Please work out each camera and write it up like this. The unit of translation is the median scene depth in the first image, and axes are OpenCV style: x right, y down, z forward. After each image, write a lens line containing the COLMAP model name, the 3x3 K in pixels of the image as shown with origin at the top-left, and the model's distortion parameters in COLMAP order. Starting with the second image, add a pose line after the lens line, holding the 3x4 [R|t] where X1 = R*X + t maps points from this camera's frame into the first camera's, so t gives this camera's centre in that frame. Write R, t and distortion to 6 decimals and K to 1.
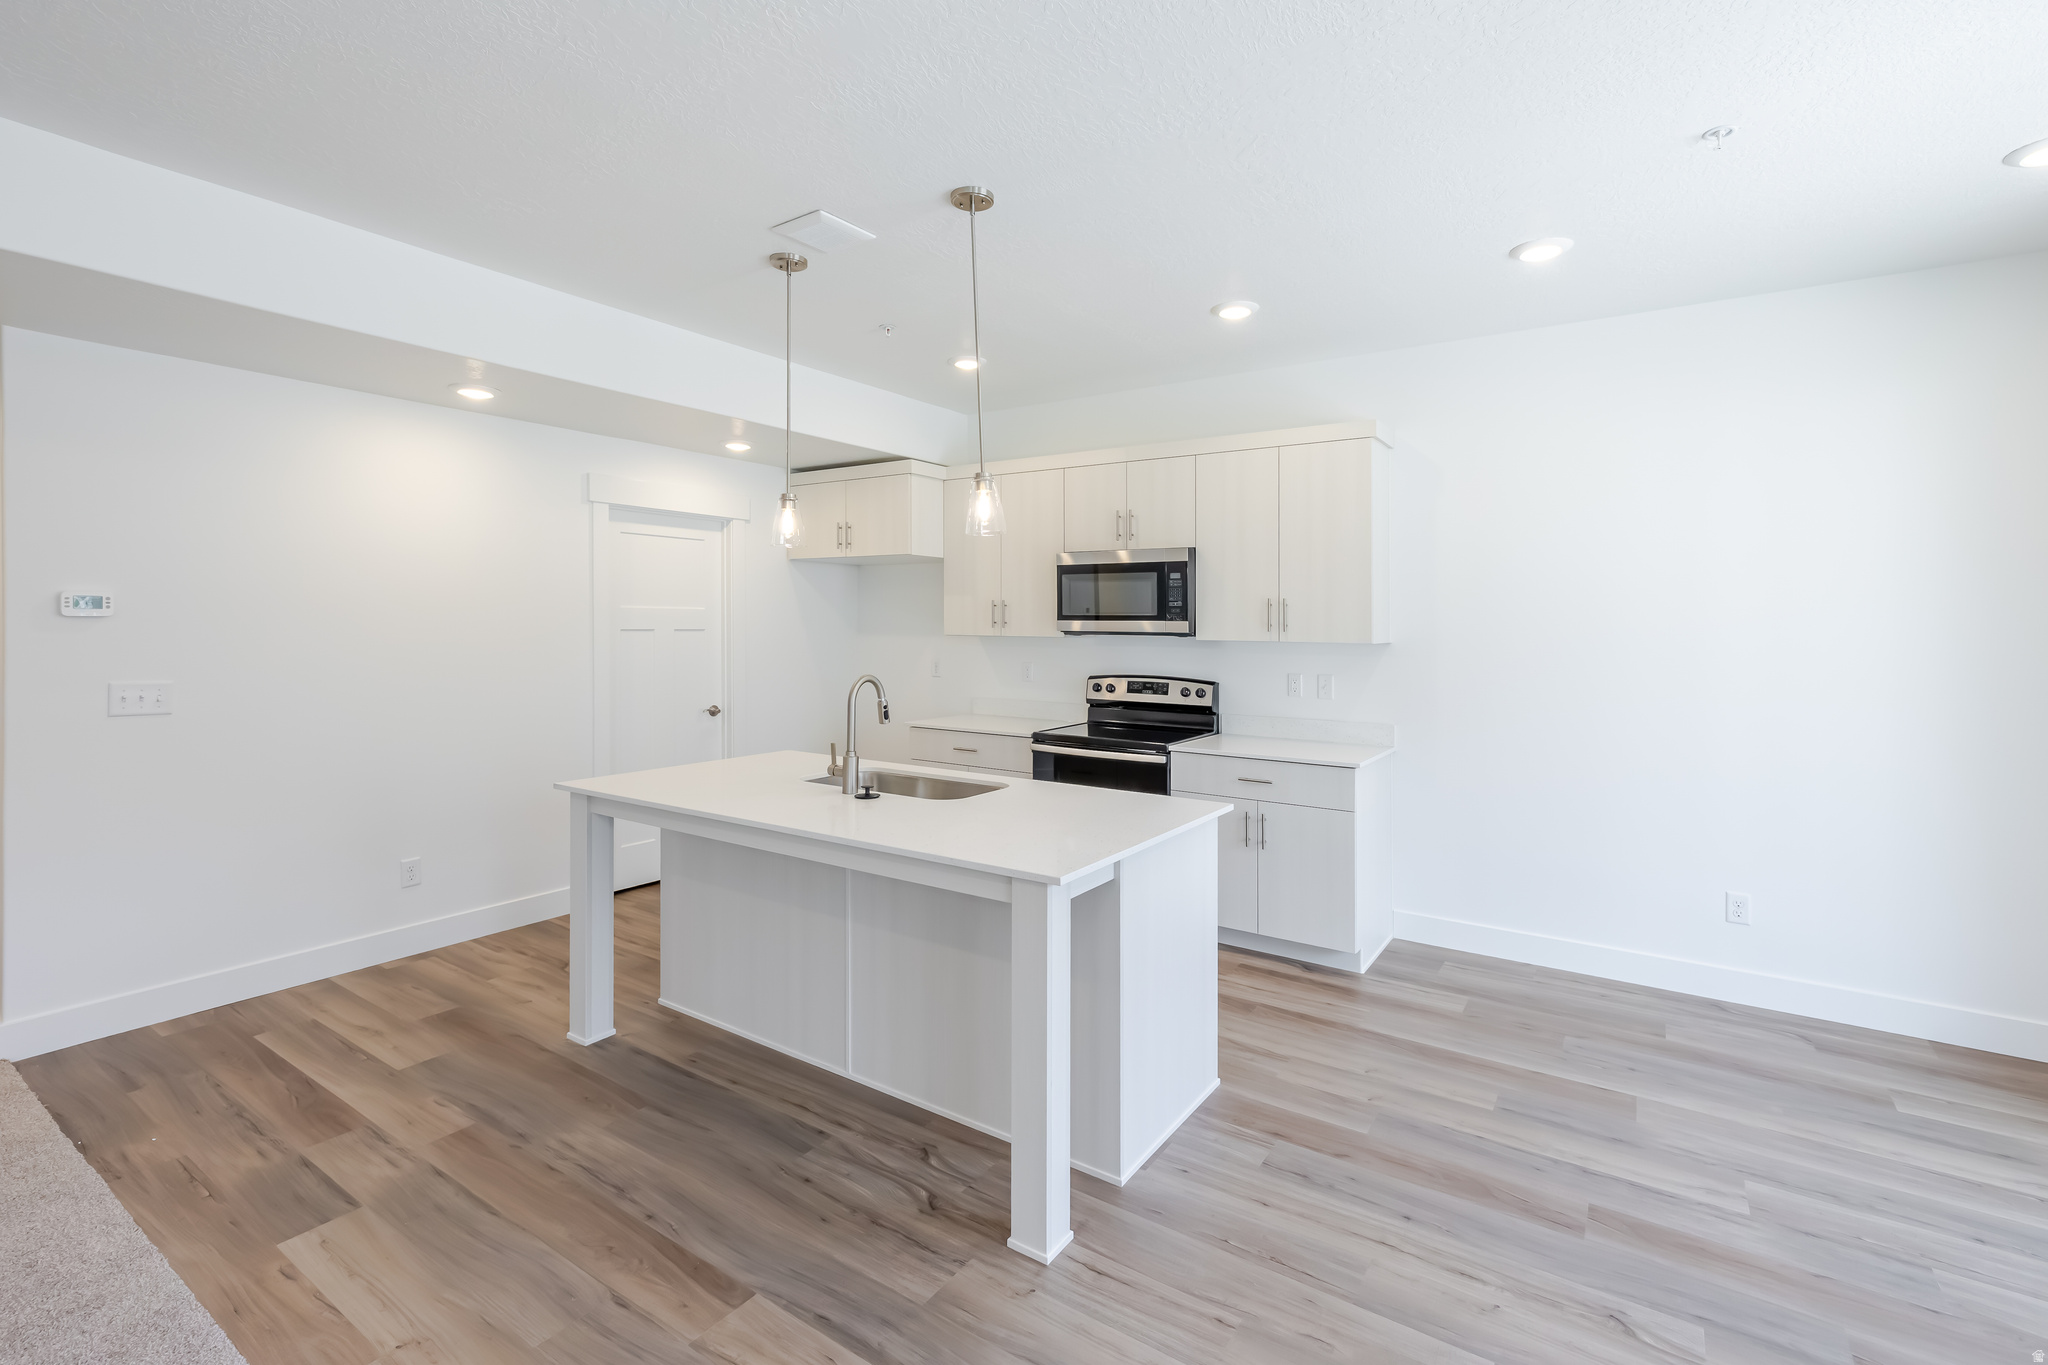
lens RADIAL K [[928.3, 0, 1027.7], [0, 928.3, 615.4], [0, 0, 1]] dist [0.005702, 0.000183]
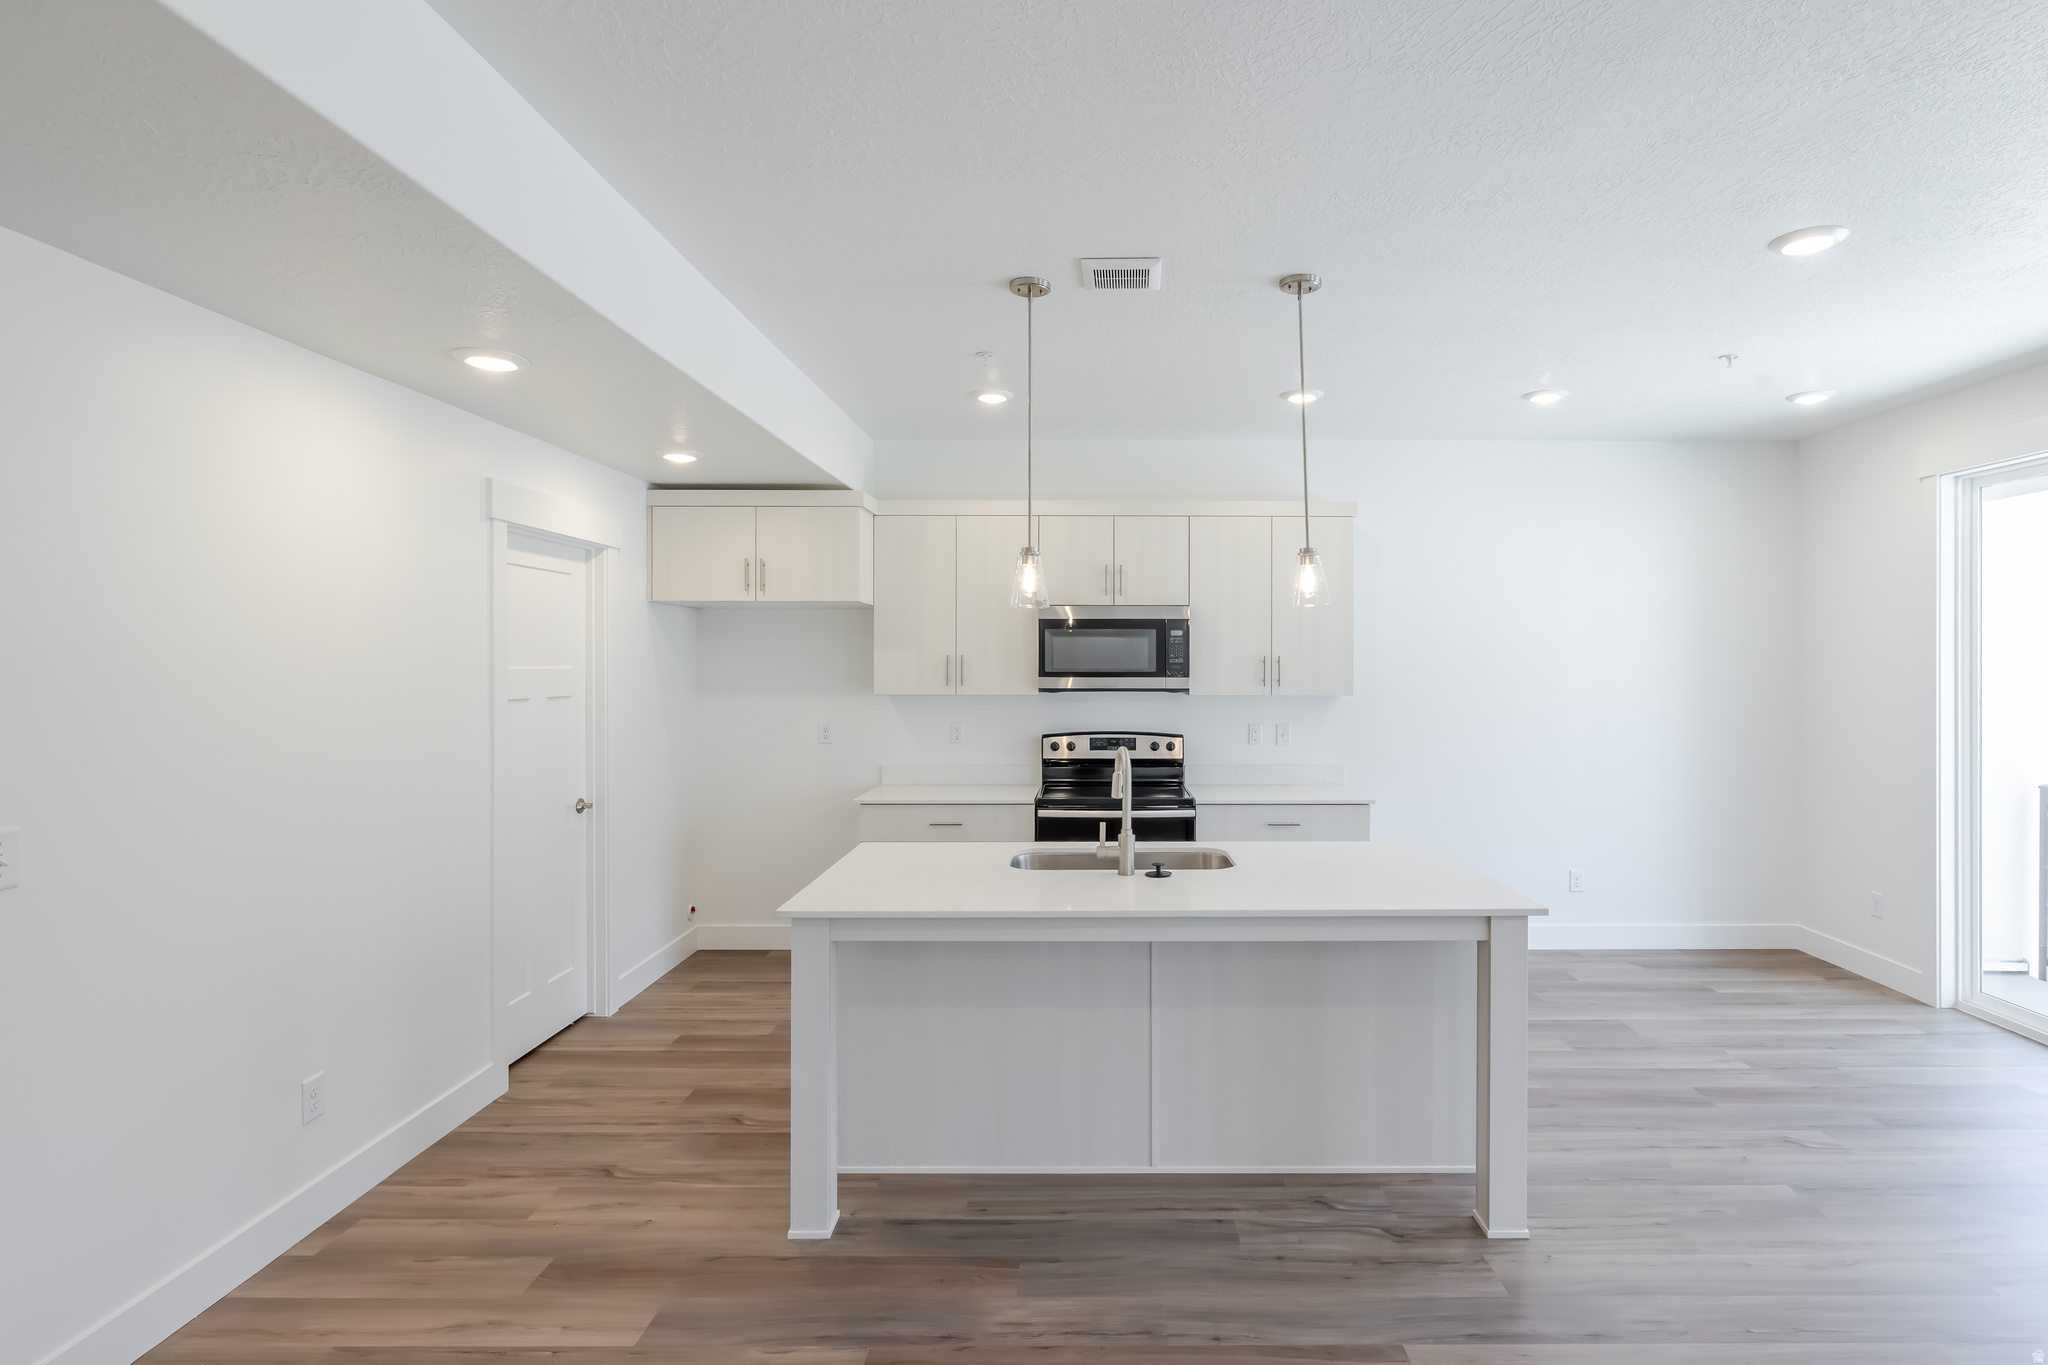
lens RADIAL K [[1033.7, 0, 1103.1], [0, 1033.7, 656.0], [0, 0, 1]] dist [-0.001650, 0.000450]
pose [[0.824016, -0.004548, 0.566548, -0.753253], [0.001877, 0.999984, 0.005297, -0.032378], [-0.566564, -0.003302, 0.824011, 0.146472]]
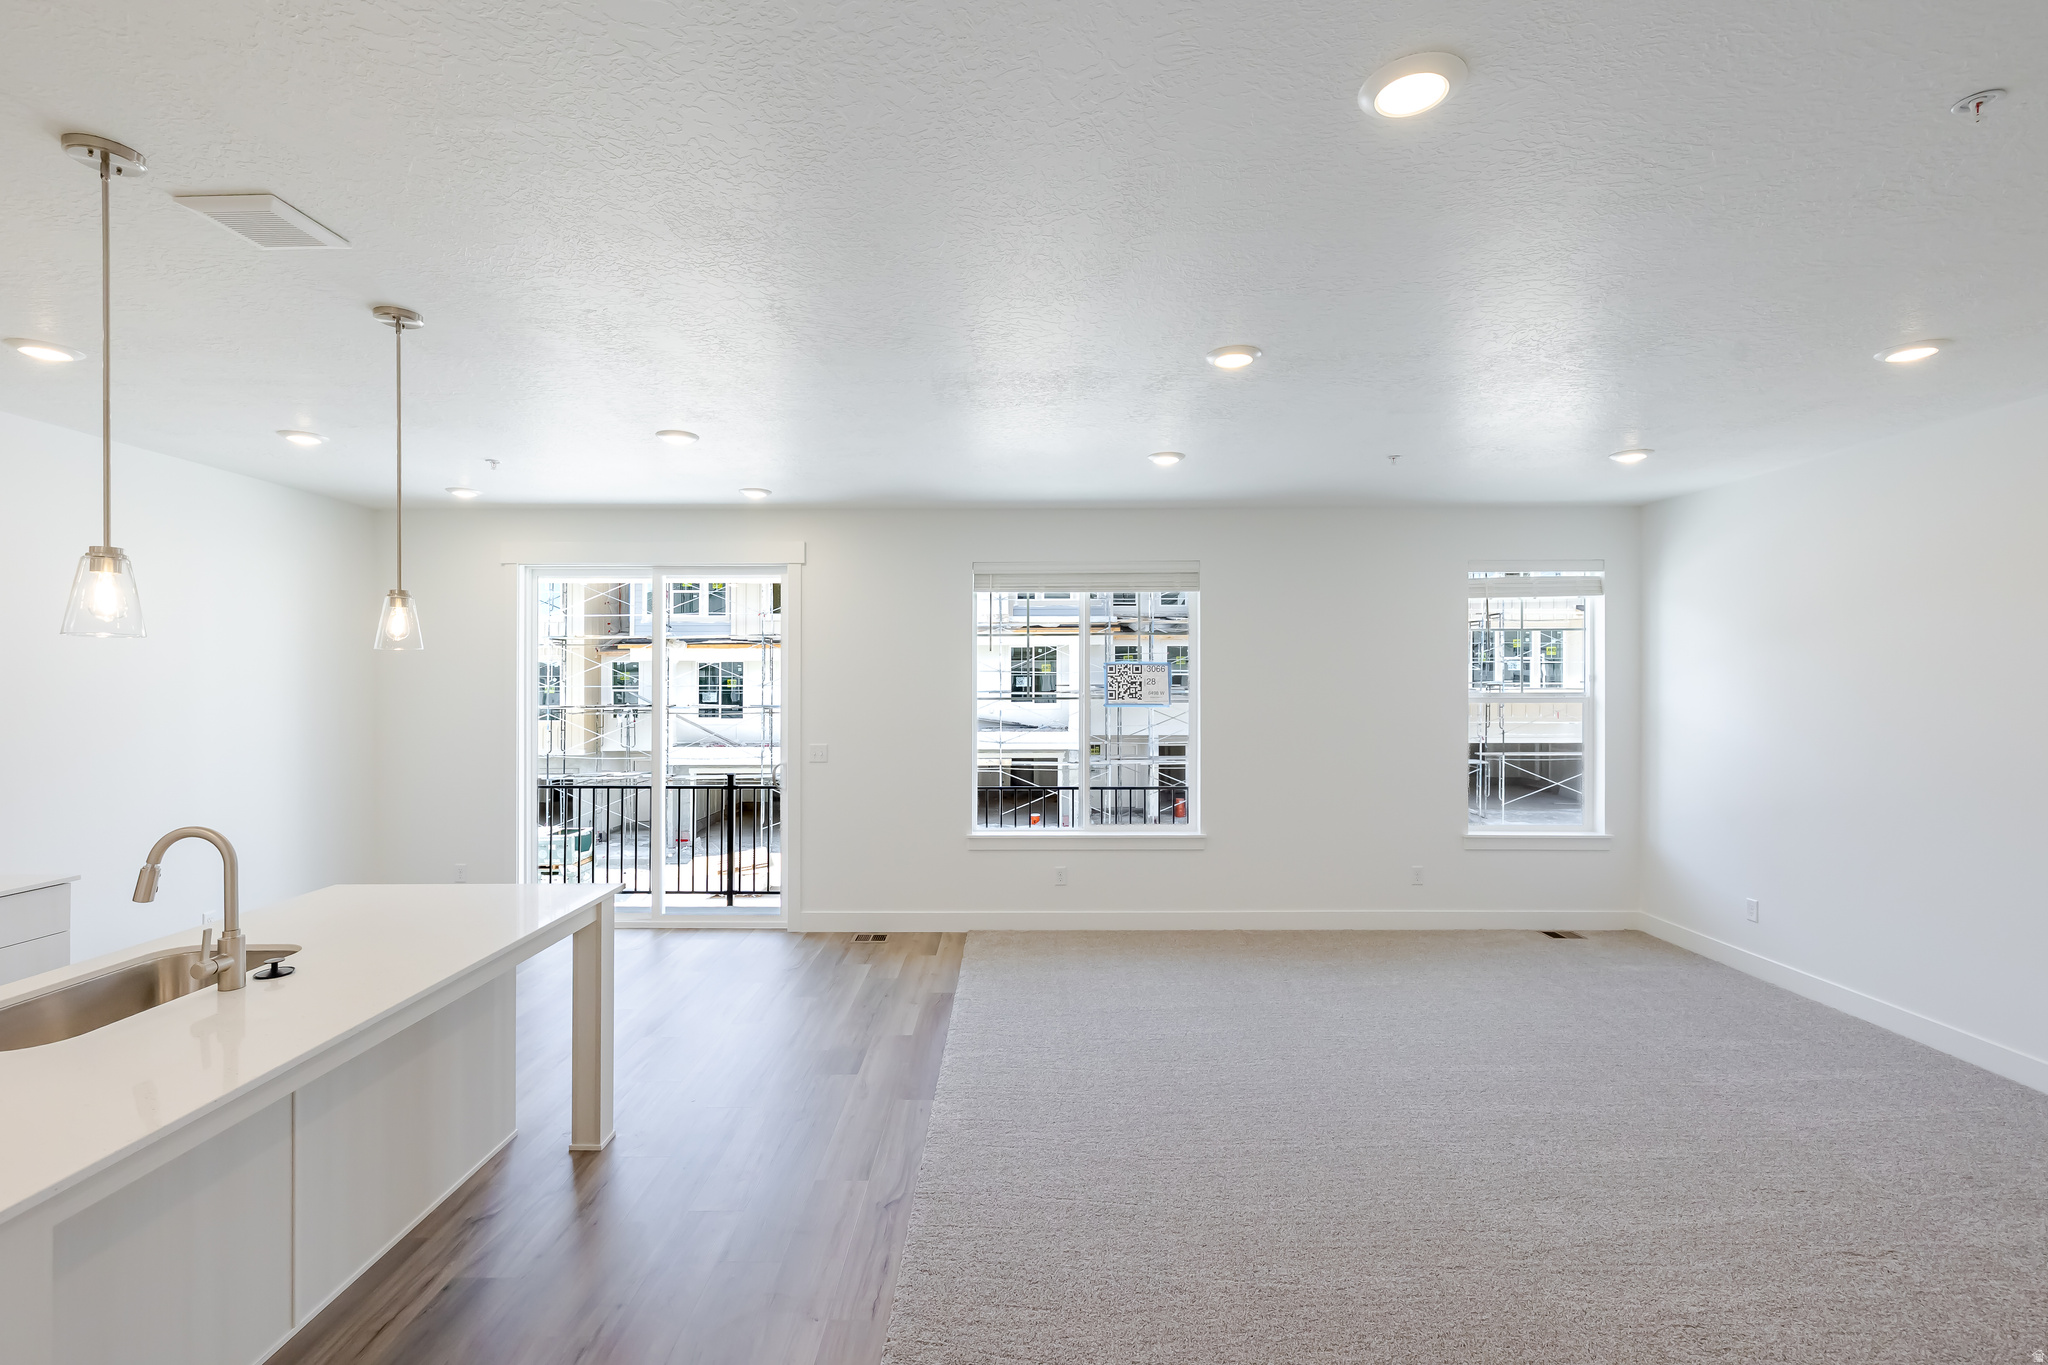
lens RADIAL K [[907.4, 0, 1014.6], [0, 907.4, 679.4], [0, 0, 1]] dist [0.000089, -0.000063]
pose [[-0.551957, -0.007095, 0.833843, -1.052659], [-0.007674, 0.999965, 0.003428, -0.054966], [-0.833837, -0.004507, -0.551992, 0.832283]]
